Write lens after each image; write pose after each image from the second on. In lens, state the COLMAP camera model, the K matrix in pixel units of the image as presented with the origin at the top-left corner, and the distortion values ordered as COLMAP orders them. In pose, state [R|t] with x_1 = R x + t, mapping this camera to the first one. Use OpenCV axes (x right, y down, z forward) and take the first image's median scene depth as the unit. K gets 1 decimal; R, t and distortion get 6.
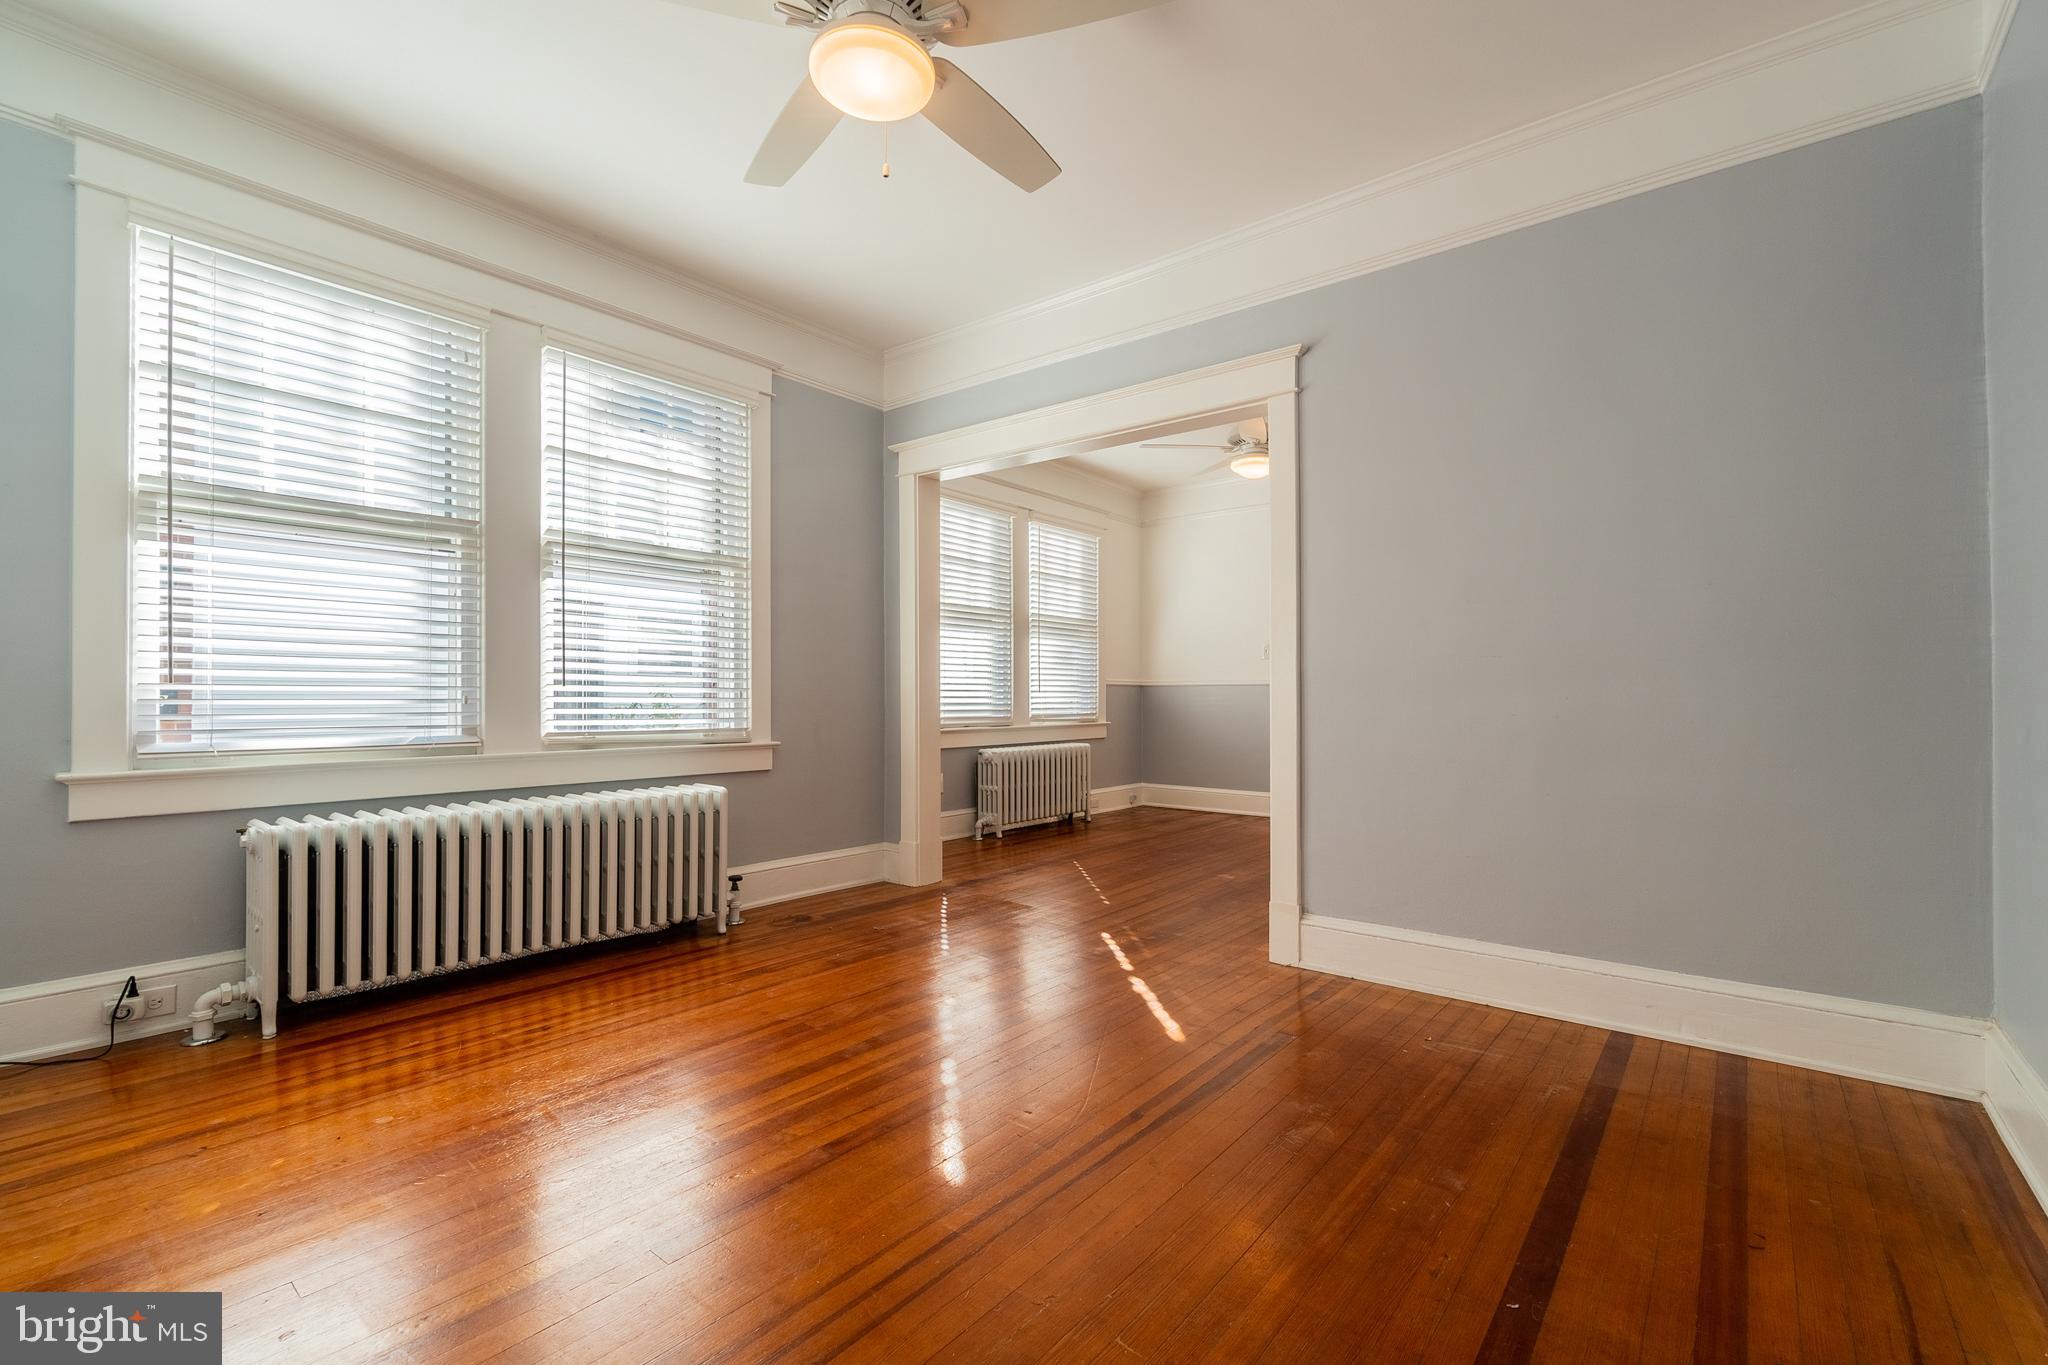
lens RADIAL K [[924.7, 0, 1019.5], [0, 924.7, 689.6], [0, 0, 1]] dist [0.002776, 0.000484]
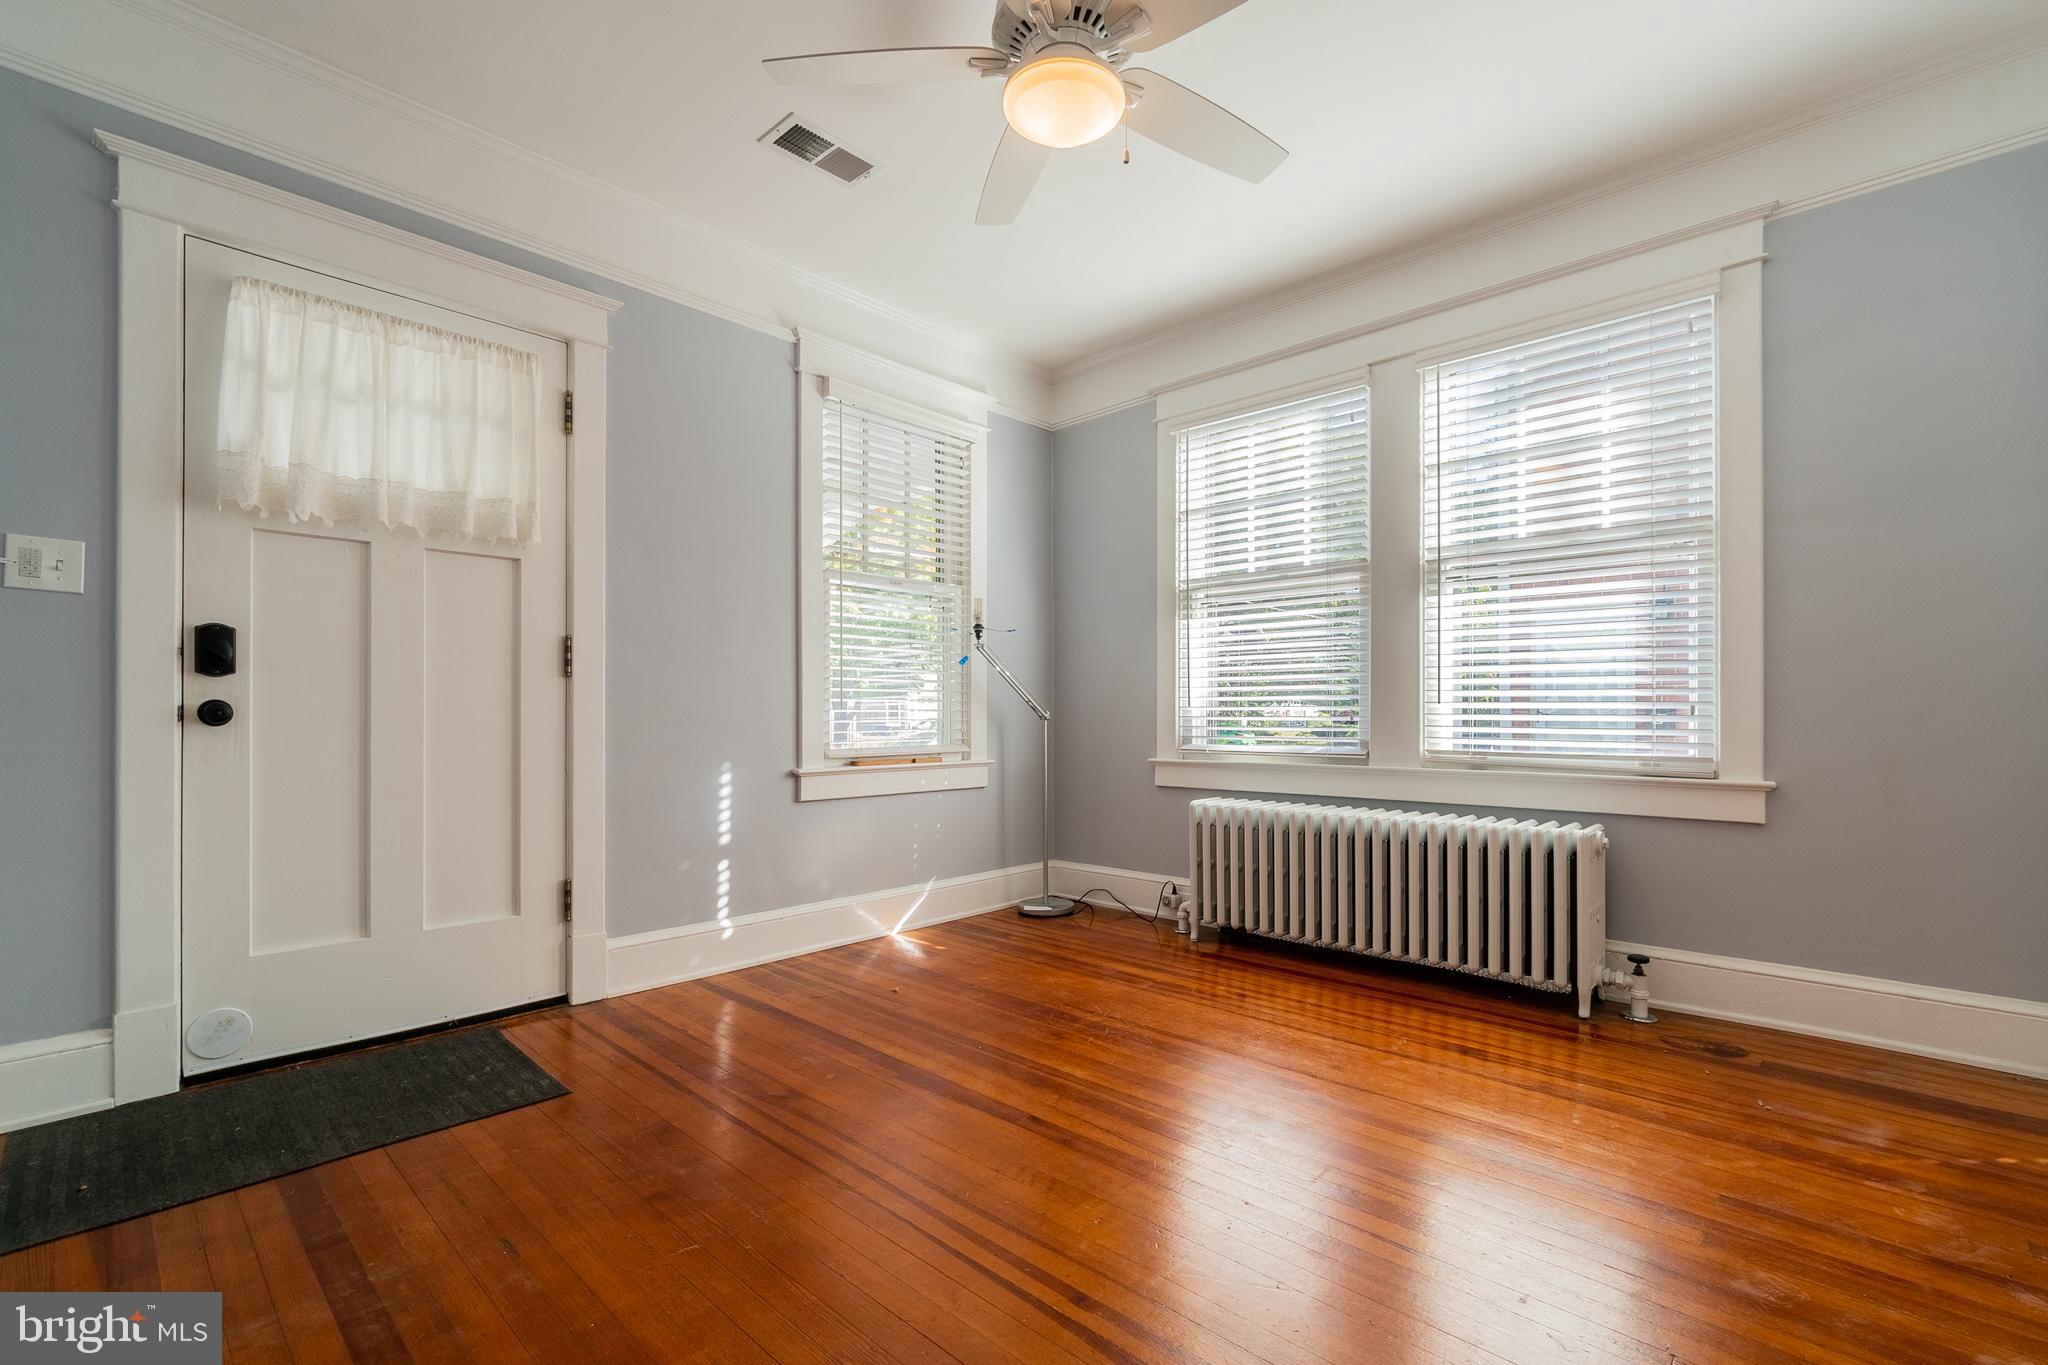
lens RADIAL K [[924.7, 0, 1025.7], [0, 924.7, 712.9], [0, 0, 1]] dist [0.002776, 0.000484]
pose [[-0.094207, -0.002134, -0.995550, 0.556455], [0.011630, 0.999927, -0.003244, 0.004481], [0.995485, -0.011884, -0.094175, 0.677388]]
